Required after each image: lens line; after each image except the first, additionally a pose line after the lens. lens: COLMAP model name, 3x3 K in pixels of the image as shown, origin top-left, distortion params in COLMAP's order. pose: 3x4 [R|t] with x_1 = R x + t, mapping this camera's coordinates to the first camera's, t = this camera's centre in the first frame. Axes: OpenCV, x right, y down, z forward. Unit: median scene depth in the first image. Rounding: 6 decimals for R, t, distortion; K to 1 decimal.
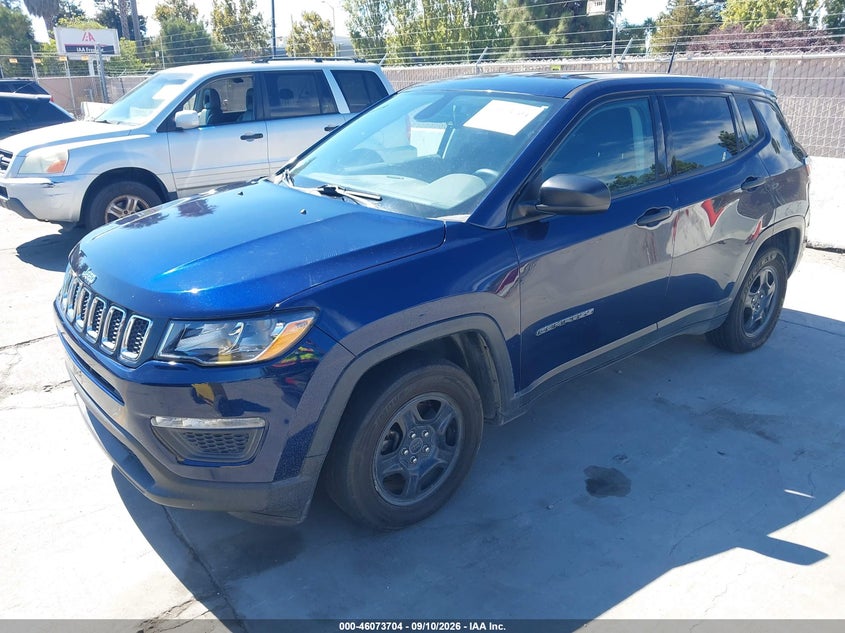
lens RADIAL K [[703.1, 0, 422.5], [0, 703.1, 316.5], [0, 0, 1]] dist [0.012950, -0.002912]
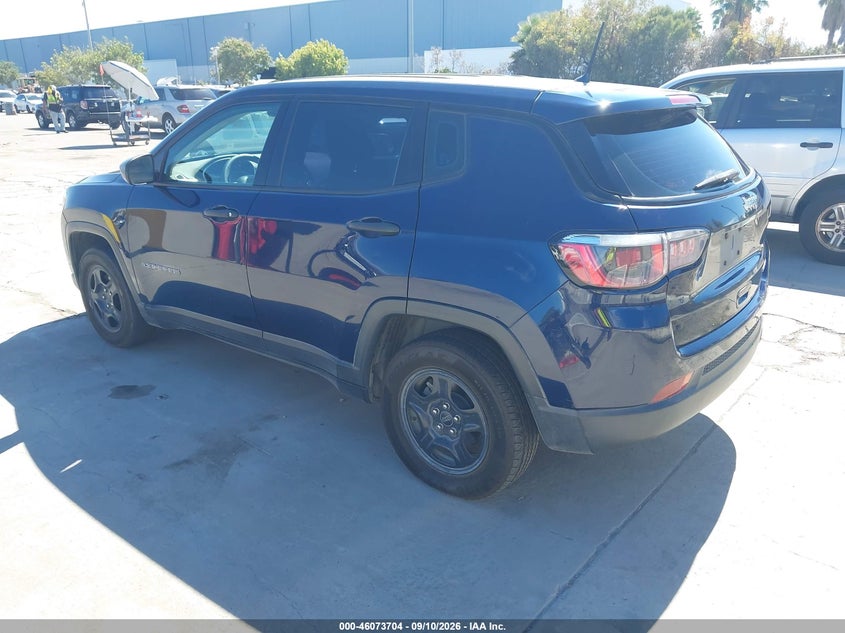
lens RADIAL K [[703.1, 0, 422.5], [0, 703.1, 316.5], [0, 0, 1]] dist [0.012950, -0.002912]
pose [[0.161446, 0.312932, -0.935953, 0.394990], [-0.316162, 0.914810, 0.251327, -0.101245], [0.934867, 0.255337, 0.246629, 0.296931]]
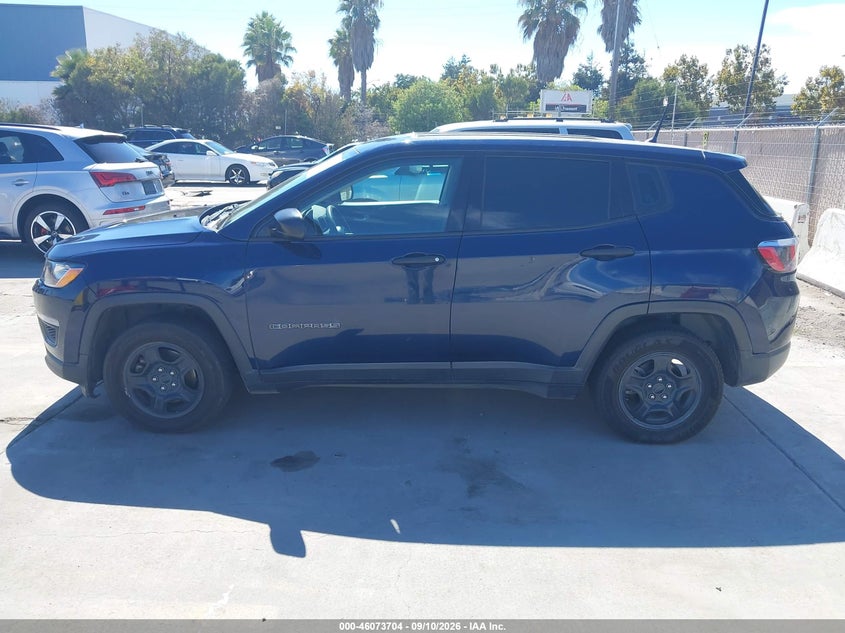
lens RADIAL K [[703.1, 0, 422.5], [0, 703.1, 316.5], [0, 0, 1]] dist [0.012950, -0.002912]
pose [[0.748533, 0.189848, -0.635339, 0.298018], [-0.235662, 0.971752, 0.012725, -0.019736], [0.619808, 0.140200, 0.772129, 0.042196]]
